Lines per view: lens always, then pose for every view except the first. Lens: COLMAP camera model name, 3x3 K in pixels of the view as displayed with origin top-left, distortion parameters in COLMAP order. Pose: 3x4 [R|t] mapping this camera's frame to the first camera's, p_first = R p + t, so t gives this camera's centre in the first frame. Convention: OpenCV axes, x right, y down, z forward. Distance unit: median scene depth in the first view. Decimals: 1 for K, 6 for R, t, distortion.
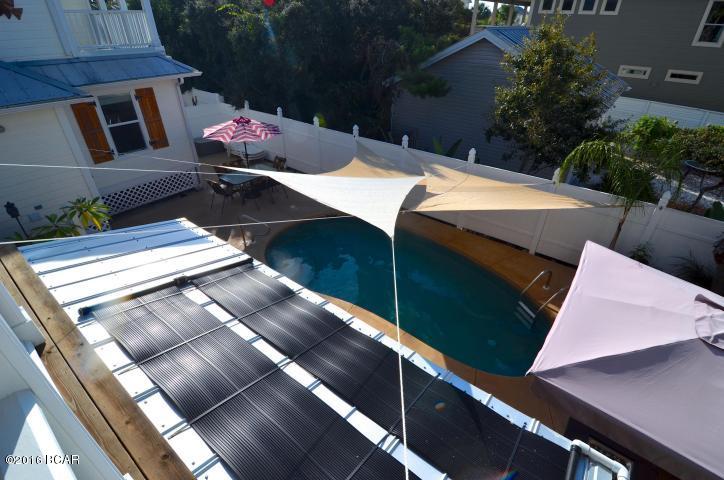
lens RADIAL K [[347.1, 0, 371.4], [0, 347.1, 240.0], [0, 0, 1]] dist [-0.001036, -0.015938]
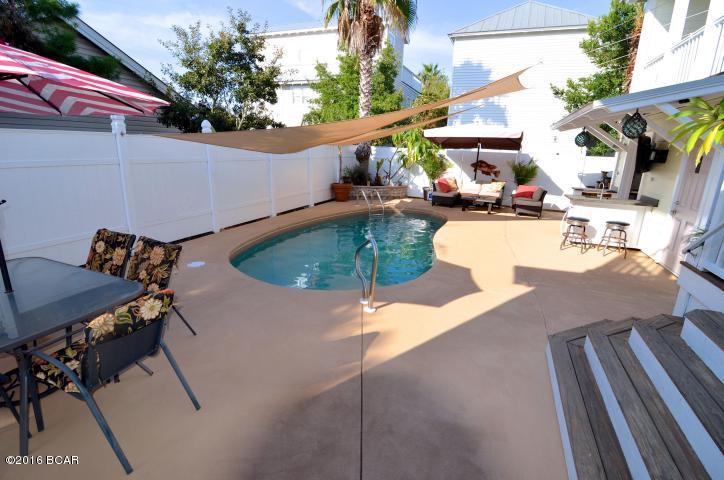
lens RADIAL K [[347.1, 0, 371.4], [0, 347.1, 240.0], [0, 0, 1]] dist [-0.001036, -0.015938]
pose [[-0.286083, -0.268439, 0.919835, -0.726932], [0.478424, 0.791723, 0.379849, -0.221728], [-0.830221, 0.548740, -0.098071, 0.946641]]
